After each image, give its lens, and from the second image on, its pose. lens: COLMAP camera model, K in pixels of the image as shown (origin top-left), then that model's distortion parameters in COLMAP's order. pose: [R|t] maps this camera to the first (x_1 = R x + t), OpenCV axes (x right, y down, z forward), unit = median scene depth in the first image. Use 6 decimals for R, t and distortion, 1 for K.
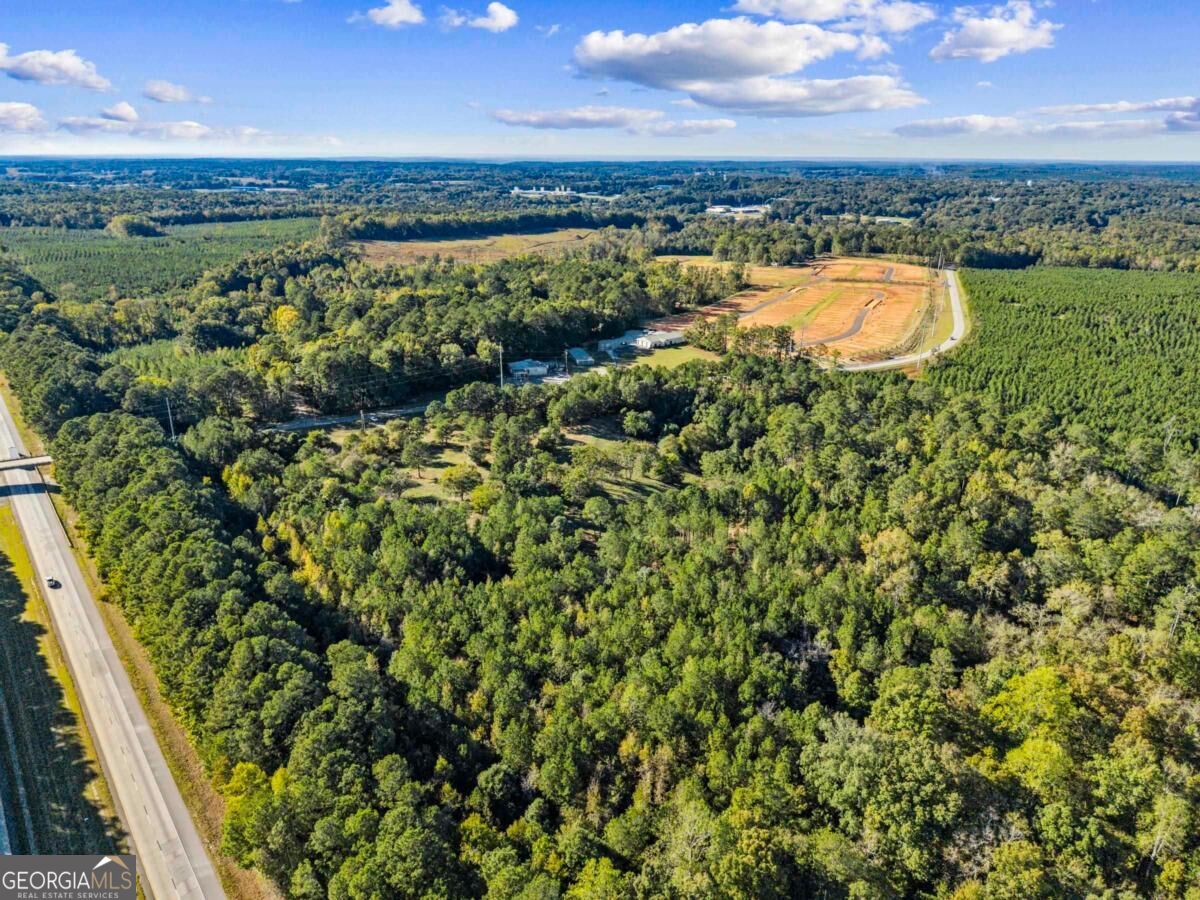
lens RADIAL K [[826.7, 0, 568.5], [0, 826.7, 453.8], [0, 0, 1]] dist [0.002090, -0.000958]
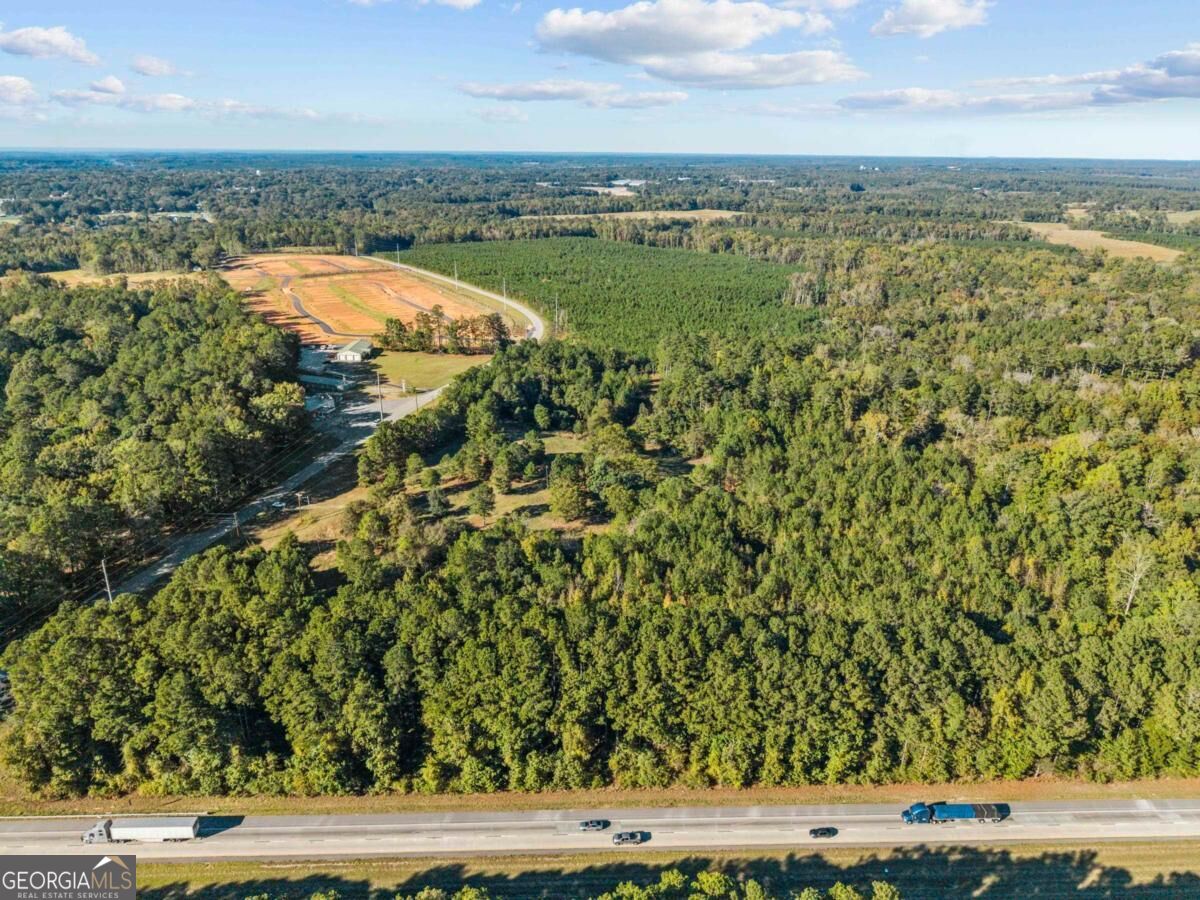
lens RADIAL K [[826.7, 0, 568.5], [0, 826.7, 453.8], [0, 0, 1]] dist [0.002090, -0.000958]
pose [[0.581328, -0.282798, 0.762944, -1.146853], [0.272977, 0.951099, 0.144545, -0.218164], [-0.766513, 0.124238, 0.630098, 0.499851]]
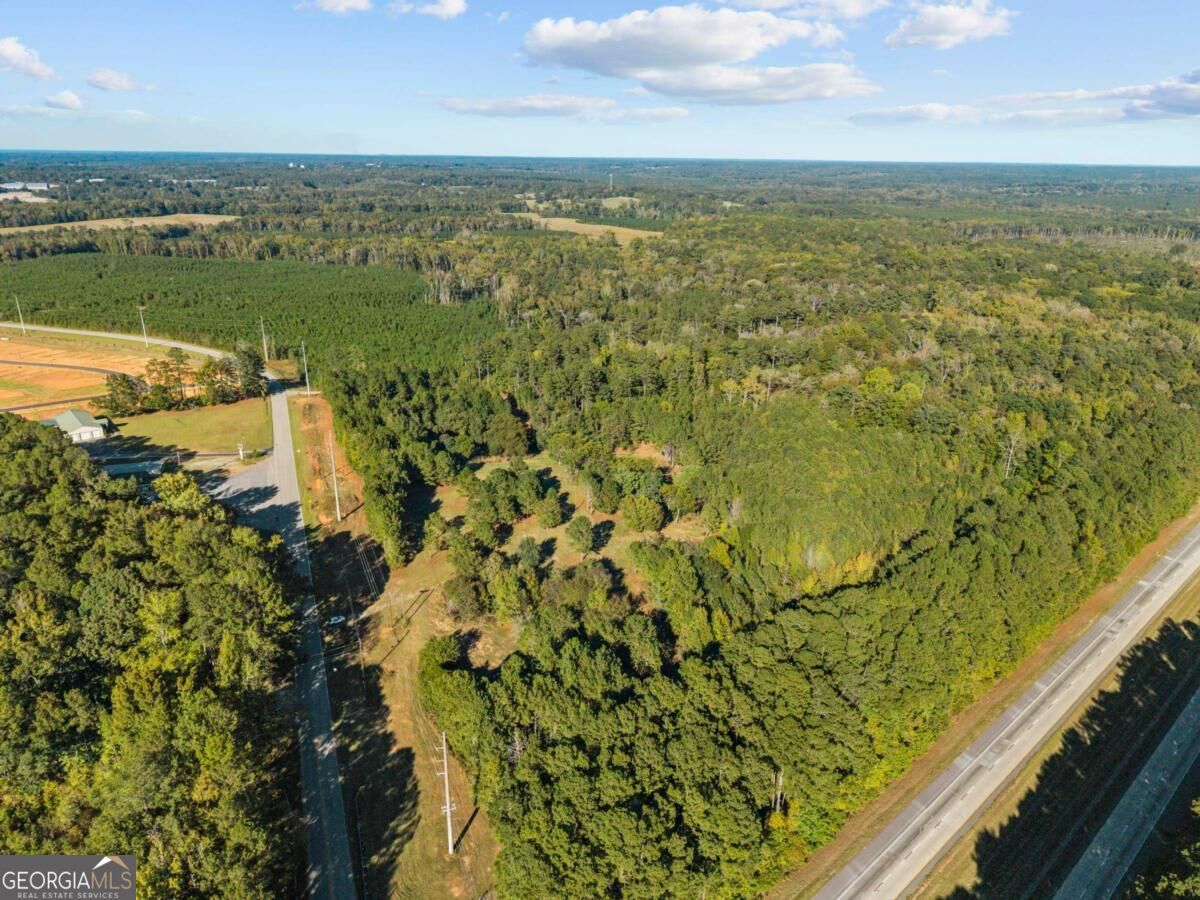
lens RADIAL K [[840.3, 0, 600.6], [0, 840.3, 433.7], [0, 0, 1]] dist [0.004825, 0.000018]
pose [[-0.086934, -0.322073, 0.942715, -1.356149], [0.327987, 0.884287, 0.332357, -0.523892], [-0.940674, 0.338091, 0.028761, 1.333536]]
